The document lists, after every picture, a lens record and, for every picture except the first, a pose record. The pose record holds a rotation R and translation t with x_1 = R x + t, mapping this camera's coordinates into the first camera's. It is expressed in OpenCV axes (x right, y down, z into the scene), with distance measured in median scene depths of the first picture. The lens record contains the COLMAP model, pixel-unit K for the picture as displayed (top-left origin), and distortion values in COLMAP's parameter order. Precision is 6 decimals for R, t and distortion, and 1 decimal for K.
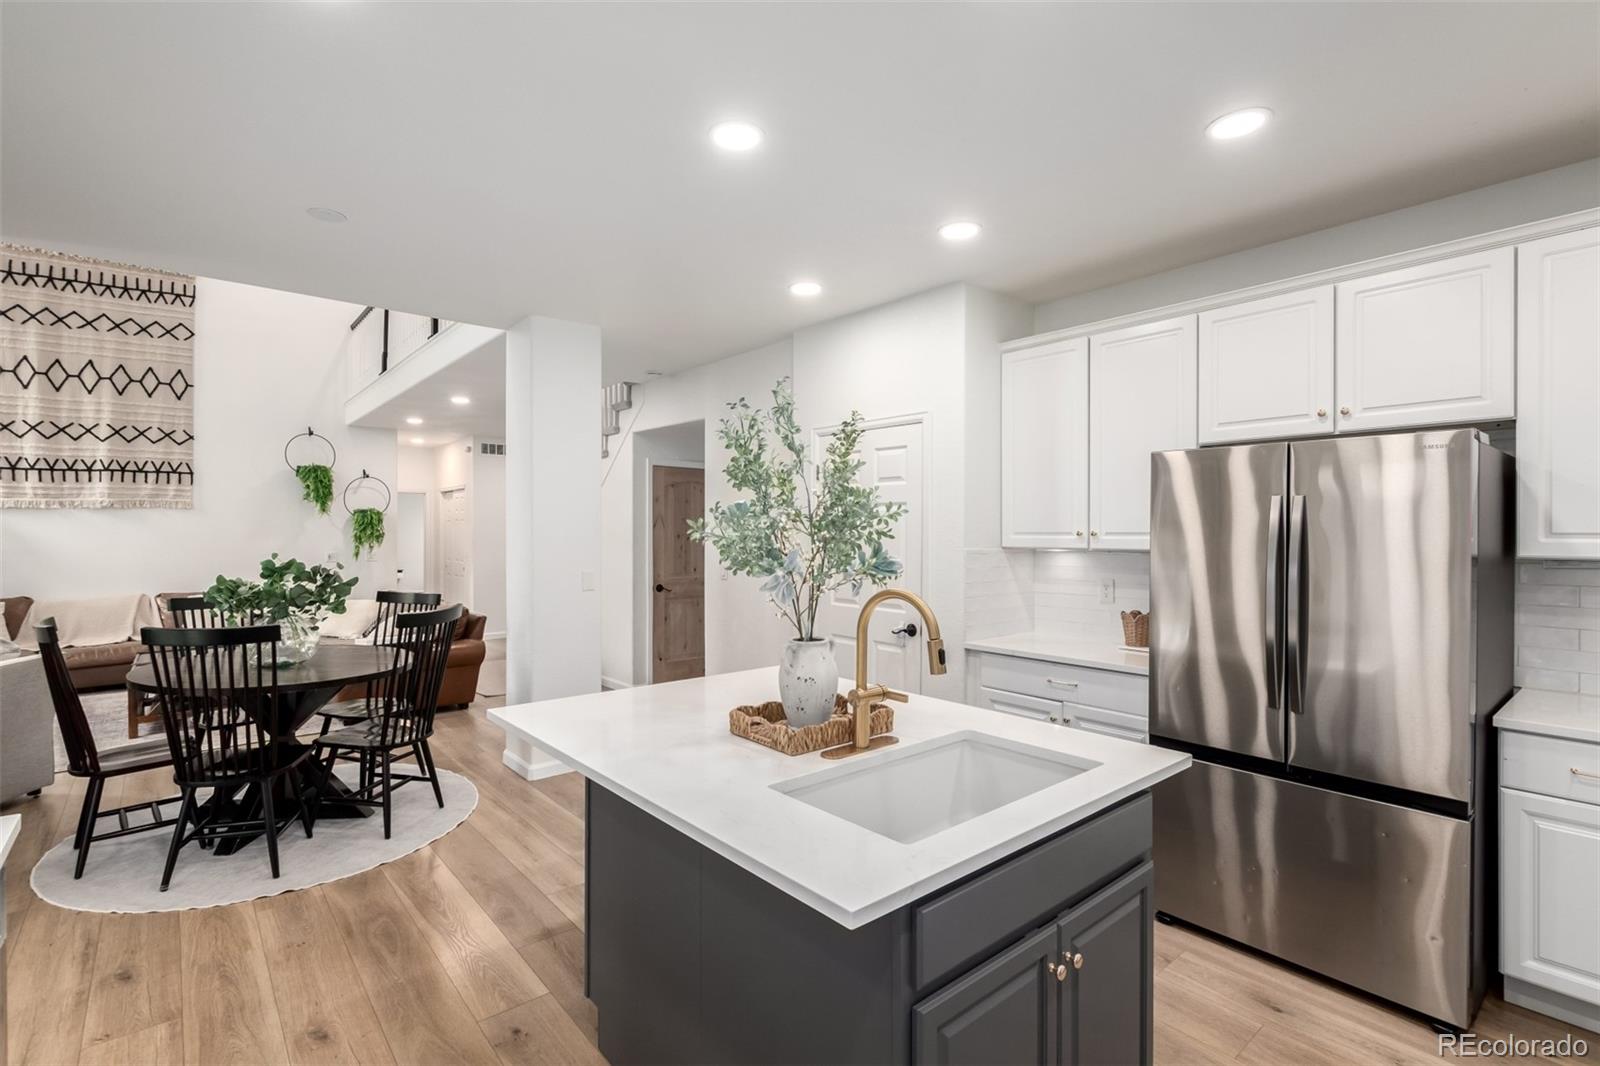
lens RADIAL K [[754.2, 0, 796.3], [0, 754.2, 529.7], [0, 0, 1]] dist [0.001951, -0.000530]
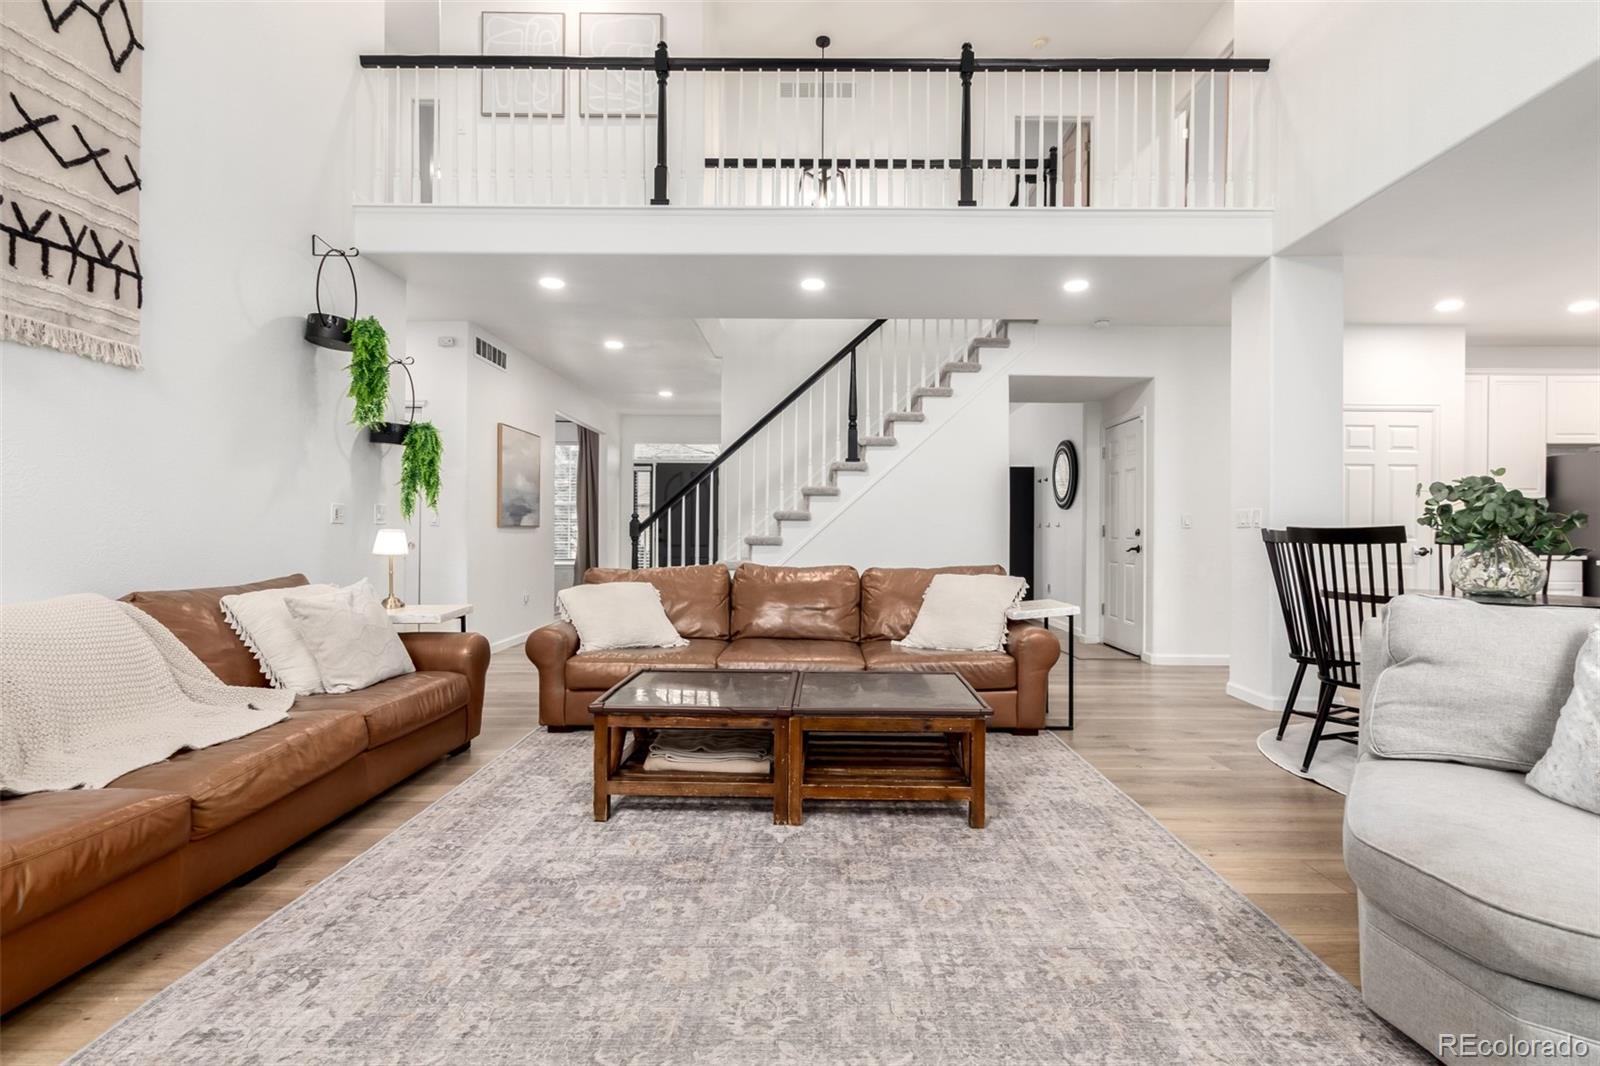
lens RADIAL K [[754.2, 0, 782.5], [0, 754.2, 529.1], [0, 0, 1]] dist [0.001951, -0.000530]
pose [[0.637162, 0.006038, 0.770706, -1.090090], [-0.006848, 0.999974, -0.002173, 0.062071], [-0.770699, -0.003893, 0.637187, 0.625396]]
